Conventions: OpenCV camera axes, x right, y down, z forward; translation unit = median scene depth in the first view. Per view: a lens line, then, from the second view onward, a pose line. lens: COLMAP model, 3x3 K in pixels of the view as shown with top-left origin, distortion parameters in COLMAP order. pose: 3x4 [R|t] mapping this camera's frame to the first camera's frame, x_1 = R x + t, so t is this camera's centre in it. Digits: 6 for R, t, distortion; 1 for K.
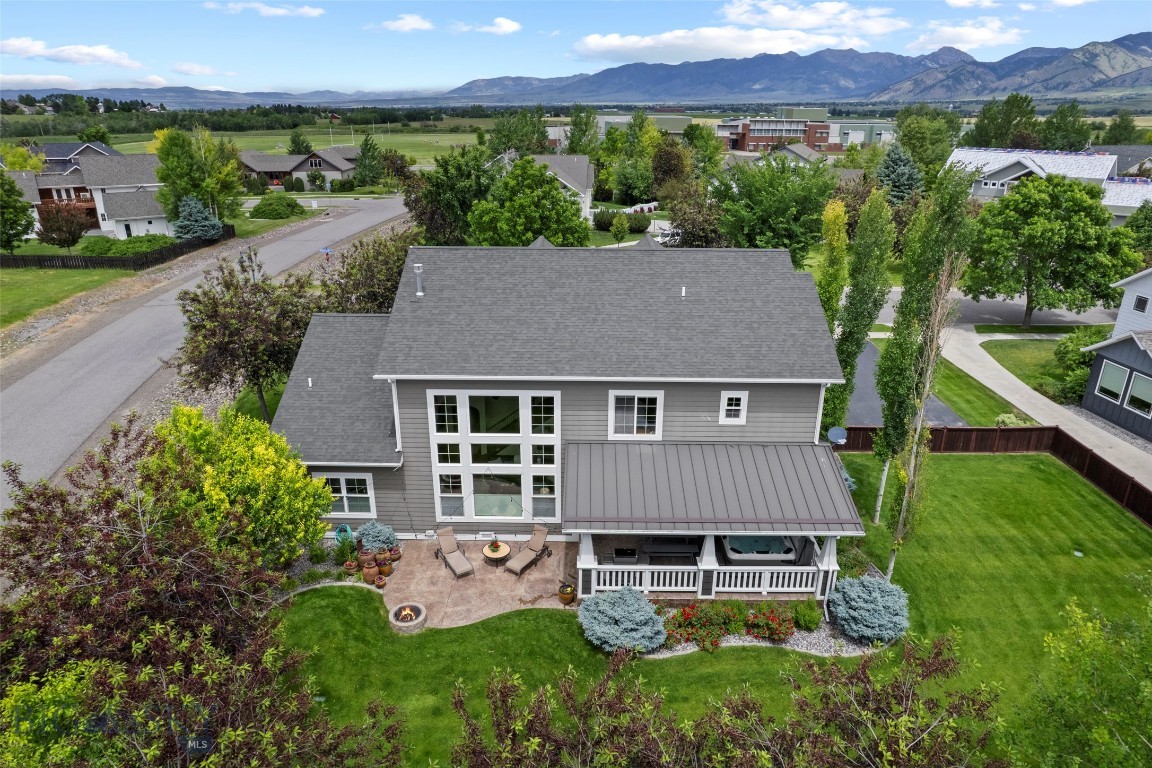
lens RADIAL K [[737.2, 0, 576.0], [0, 737.2, 384.0], [0, 0, 1]] dist [-0.080064, 0.068649]
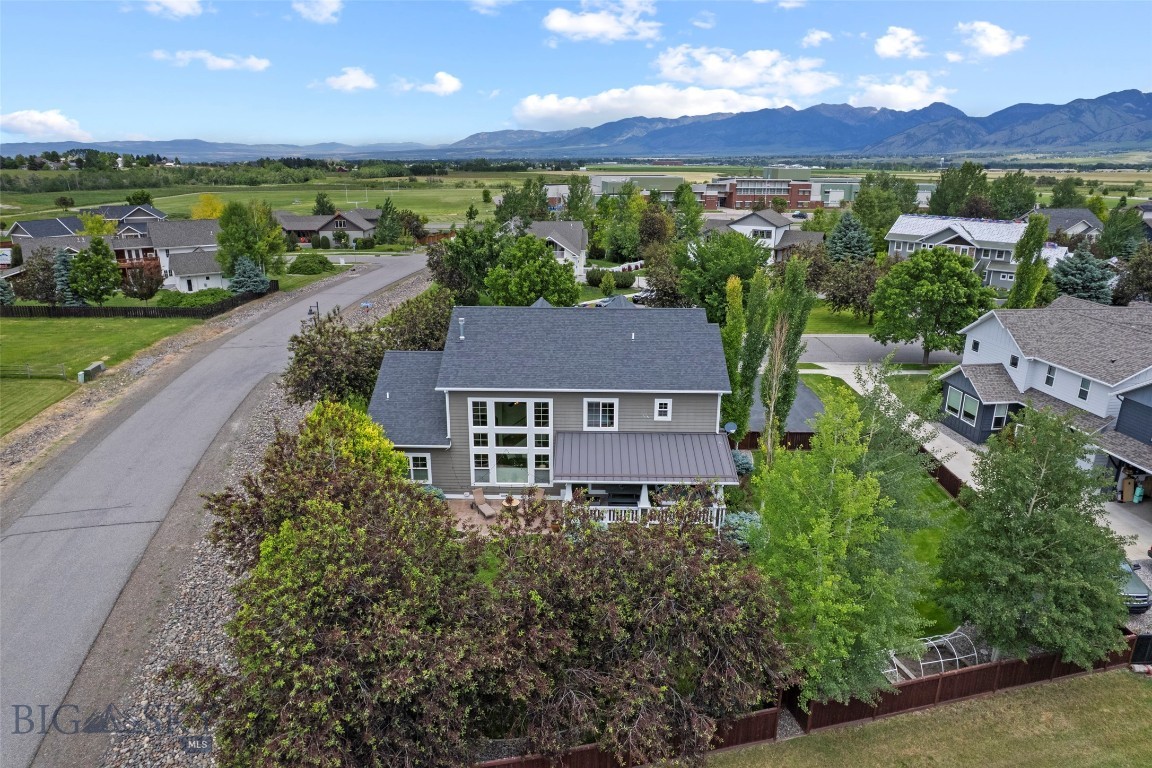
lens RADIAL K [[737.2, 0, 576.0], [0, 737.2, 384.0], [0, 0, 1]] dist [-0.080064, 0.068649]
pose [[0.999999, 0.001614, -0.000563, 0.028054], [-0.001647, 0.997902, -0.064721, 0.076787], [0.000457, 0.064722, 0.997903, -0.551847]]
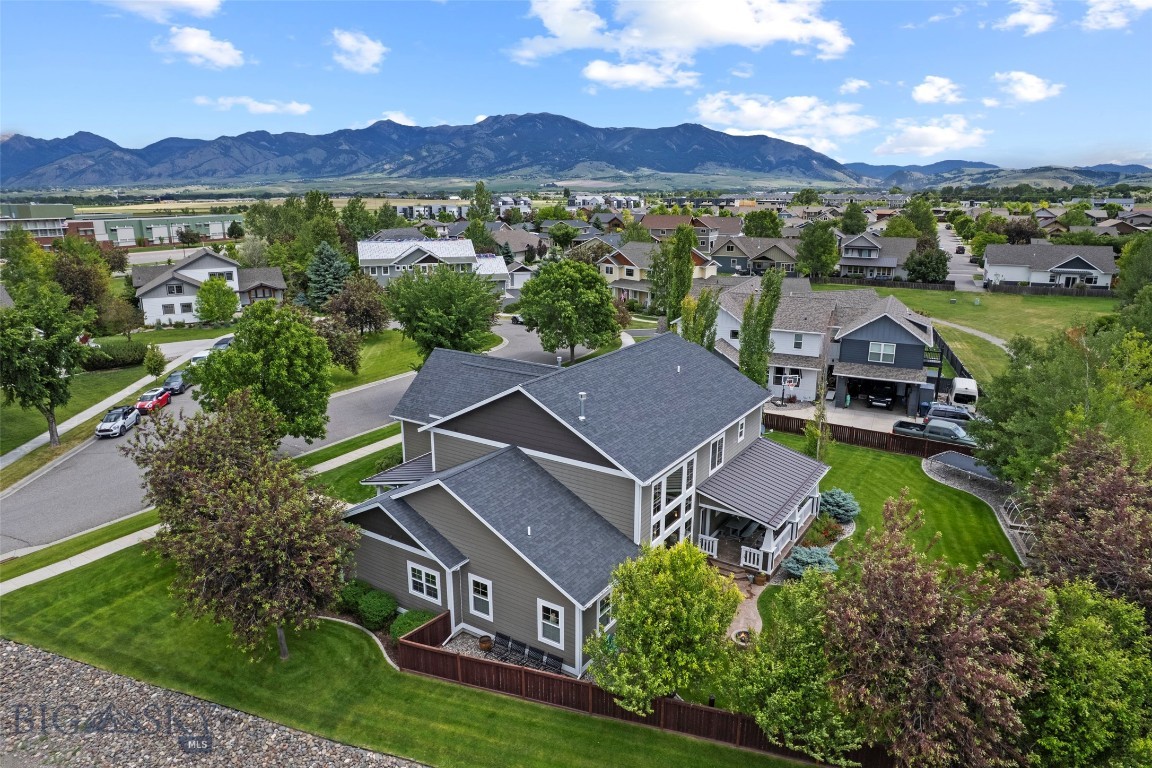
lens RADIAL K [[737.2, 0, 576.0], [0, 737.2, 384.0], [0, 0, 1]] dist [-0.080064, 0.068649]
pose [[0.530063, -0.220315, 0.818837, -1.200773], [0.306052, 0.950273, 0.057561, -0.252232], [-0.790801, 0.220096, 0.571132, 0.344359]]
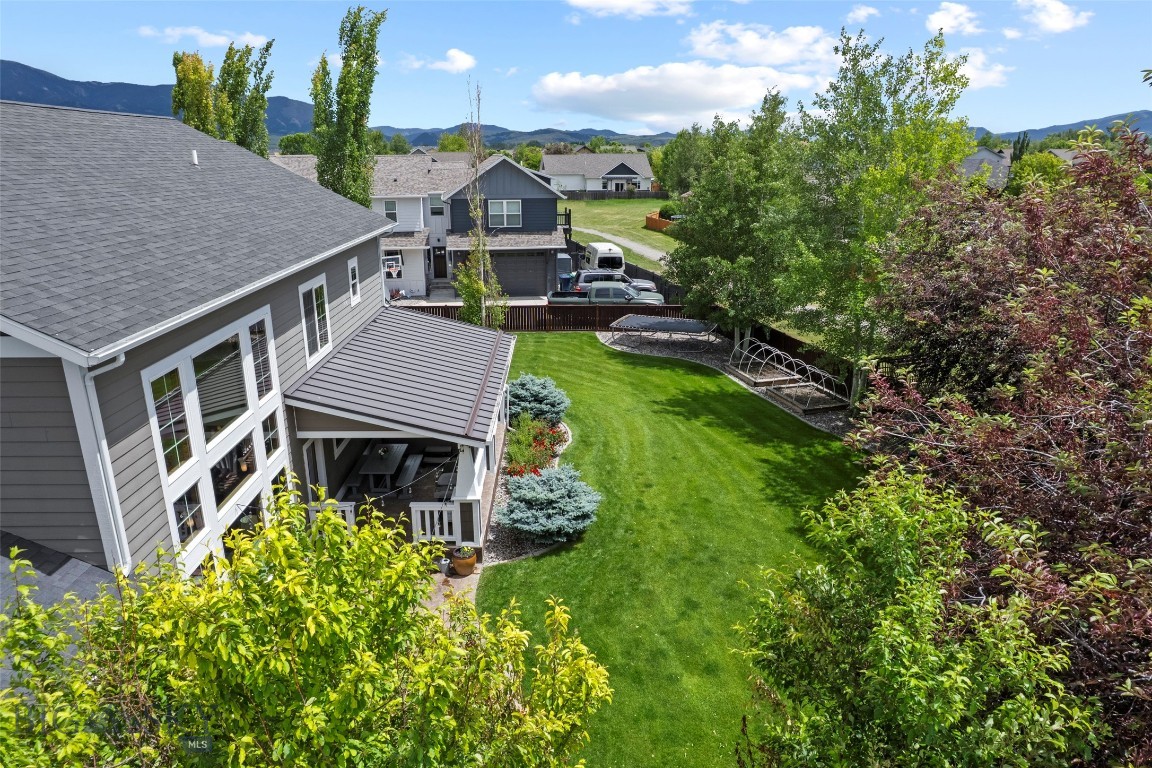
lens RADIAL K [[737.2, 0, 576.0], [0, 737.2, 384.0], [0, 0, 1]] dist [-0.080064, 0.068649]
pose [[-0.040629, -0.302674, 0.952228, -0.556992], [0.360745, 0.884289, 0.296471, -0.016464], [-0.931779, 0.355557, 0.073261, 0.731025]]
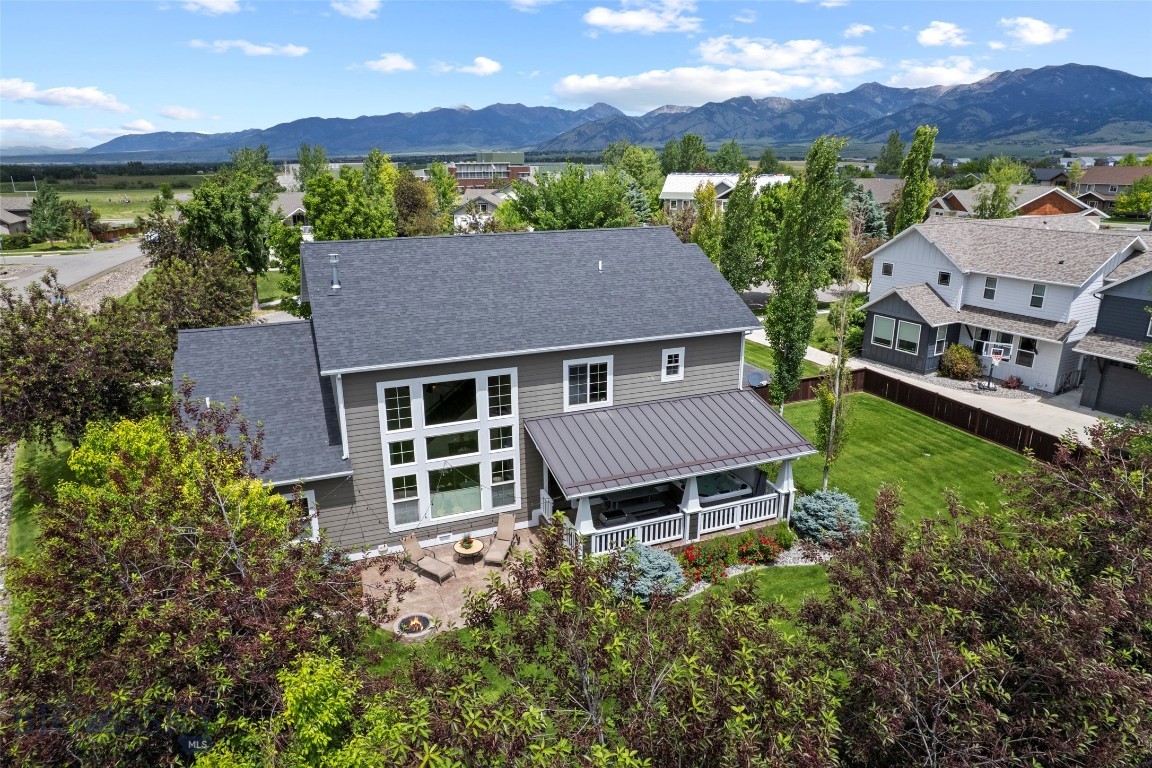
lens RADIAL K [[737.2, 0, 576.0], [0, 737.2, 384.0], [0, 0, 1]] dist [-0.080064, 0.068649]
pose [[0.918616, -0.122894, 0.375555, -0.305955], [0.147129, 0.988446, -0.036427, 0.075256], [-0.366740, 0.088717, 0.926084, 0.065497]]
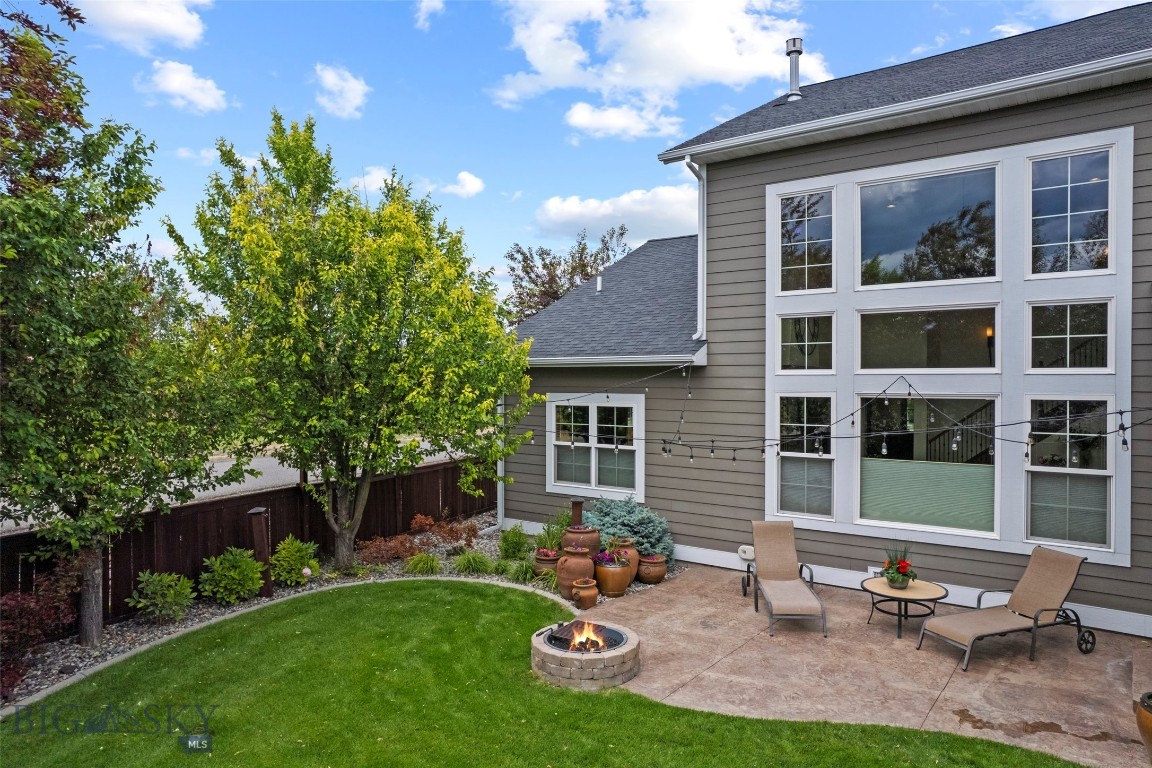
lens RADIAL K [[737.2, 0, 576.0], [0, 737.2, 384.0], [0, 0, 1]] dist [-0.080064, 0.068649]
pose [[0.806576, 0.004456, -0.591113, -0.030408], [-0.214991, 0.933703, -0.286318, 0.265488], [0.550648, 0.358022, 0.754060, 0.614322]]
